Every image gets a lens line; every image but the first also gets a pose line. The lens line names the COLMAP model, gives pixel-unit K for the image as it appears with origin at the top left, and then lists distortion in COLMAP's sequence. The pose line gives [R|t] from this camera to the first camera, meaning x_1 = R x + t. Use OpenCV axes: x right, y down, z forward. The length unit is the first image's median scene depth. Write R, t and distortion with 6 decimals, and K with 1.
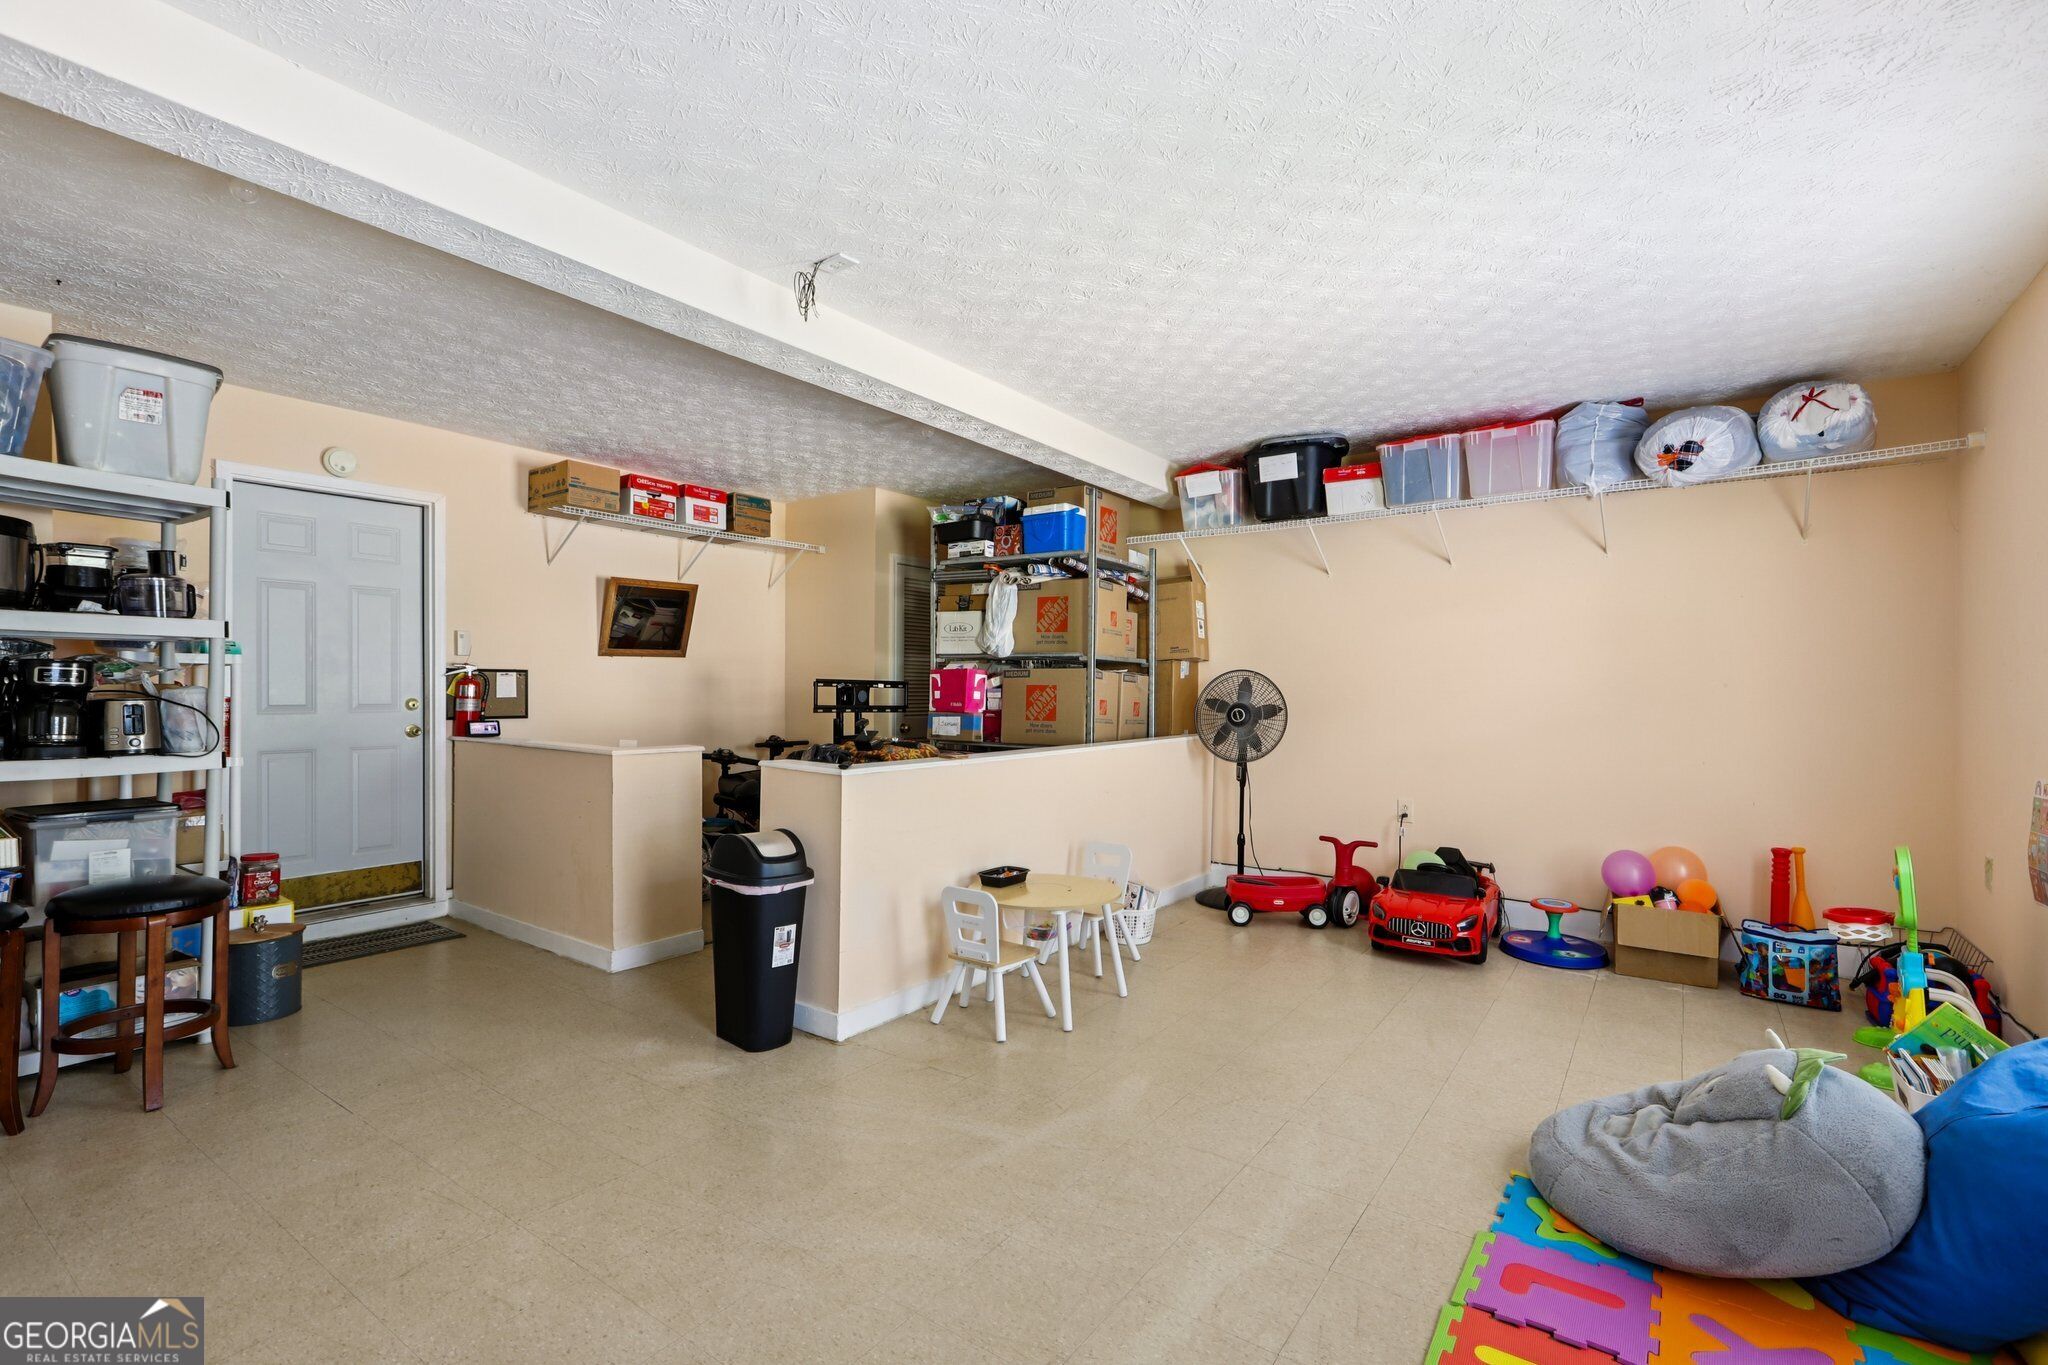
lens RADIAL K [[933.5, 0, 1024.0], [0, 933.5, 682.5], [0, 0, 1]] dist [0.000182, 0.000048]
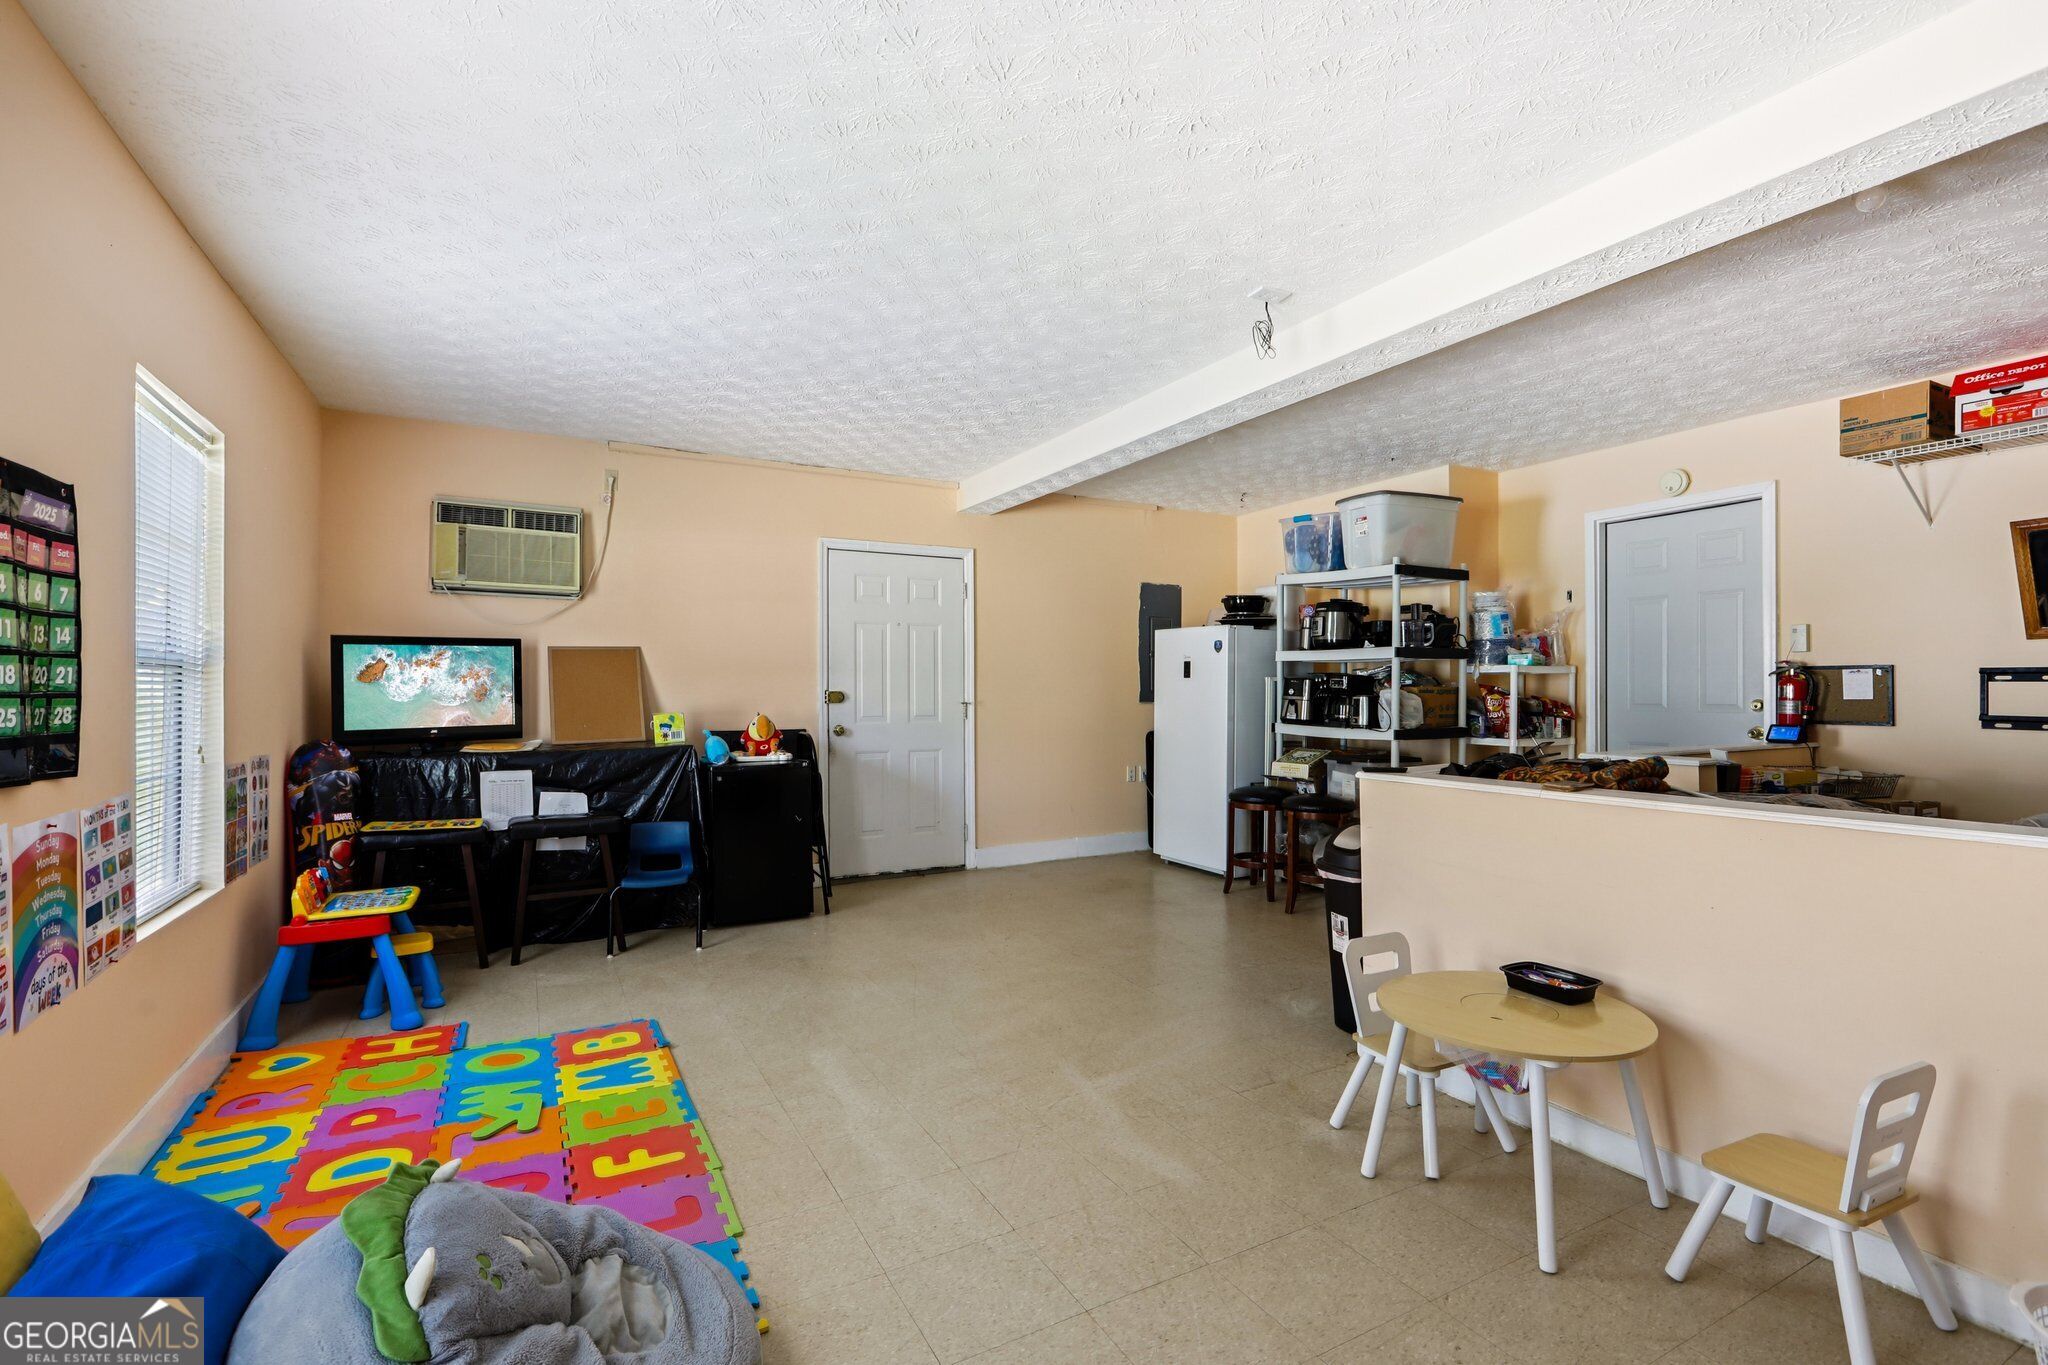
lens RADIAL K [[933.5, 0, 1024.0], [0, 933.5, 682.5], [0, 0, 1]] dist [0.000182, 0.000048]
pose [[-0.448799, -0.010529, -0.893571, 0.787934], [0.007049, 0.999858, -0.015322, 0.013378], [0.893605, -0.013176, -0.448661, 1.087514]]
